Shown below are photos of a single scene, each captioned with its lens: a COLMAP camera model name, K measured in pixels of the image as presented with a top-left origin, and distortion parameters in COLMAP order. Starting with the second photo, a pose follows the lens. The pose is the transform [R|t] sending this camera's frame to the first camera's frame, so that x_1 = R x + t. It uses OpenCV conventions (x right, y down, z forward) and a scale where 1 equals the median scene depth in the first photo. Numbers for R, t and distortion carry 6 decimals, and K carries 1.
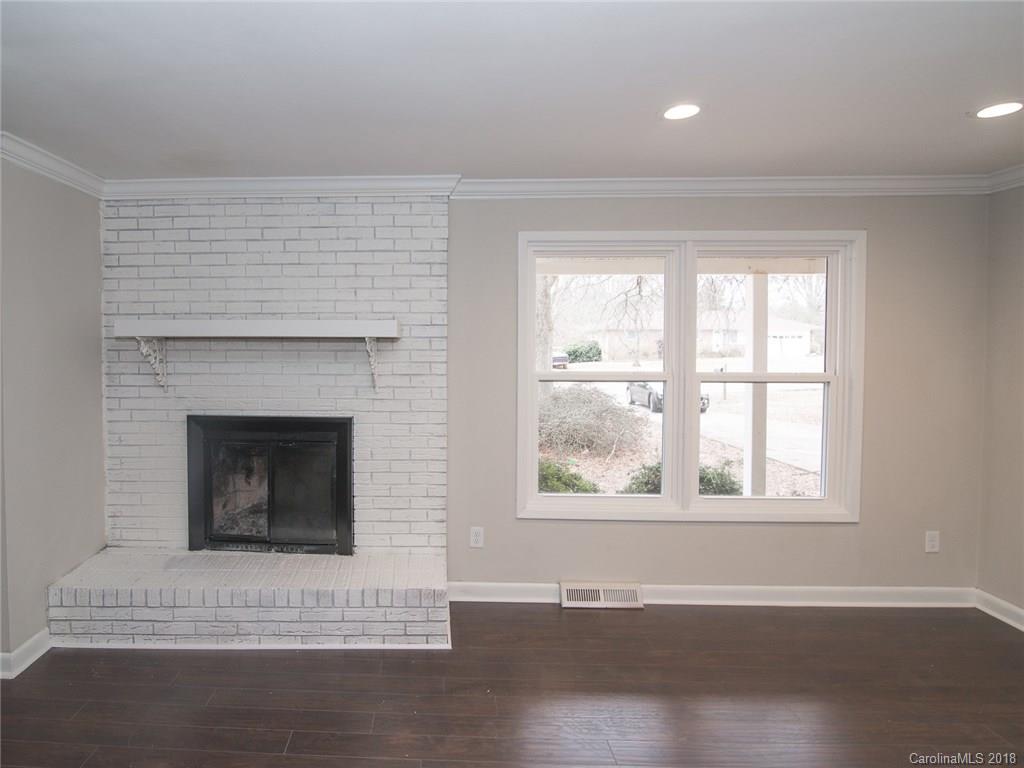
lens RADIAL K [[544.0, 0, 435.8], [0, 544.0, 362.5], [0, 0, 1]] dist [-0.020076, -0.002274]
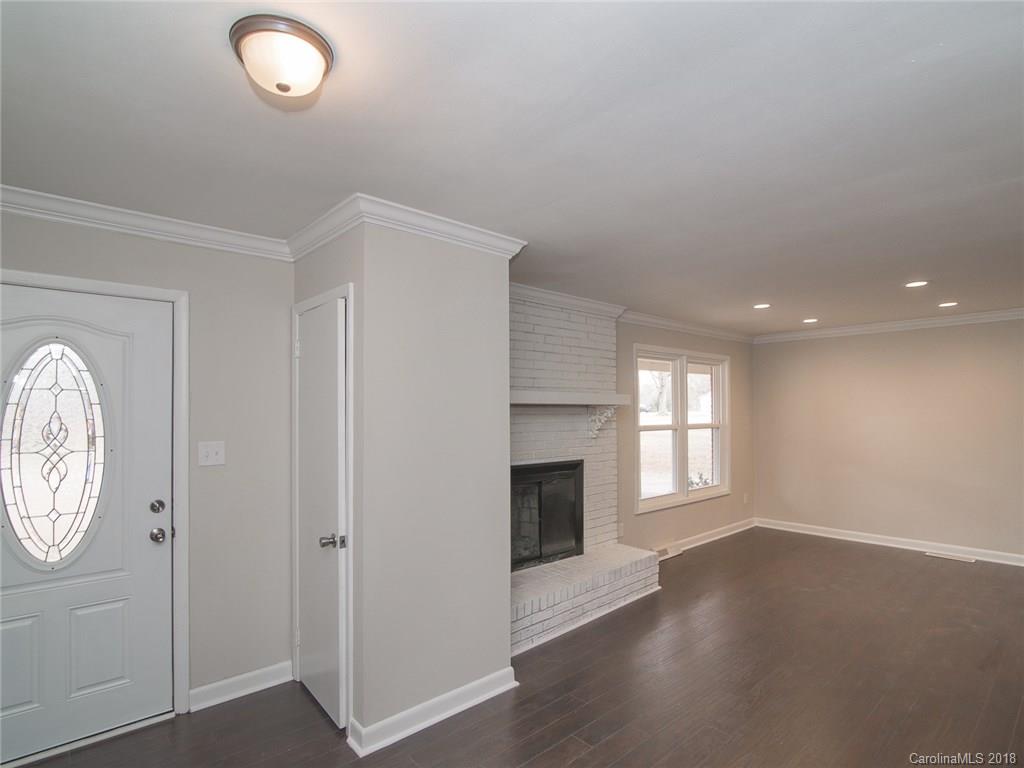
lens RADIAL K [[544.0, 0, 511.5], [0, 544.0, 393.3], [0, 0, 1]] dist [-0.020076, -0.002274]
pose [[0.710623, 0.018618, 0.703326, -1.321823], [0.015557, 0.998990, -0.042164, -0.018847], [-0.703401, 0.040905, 0.709616, 0.078893]]
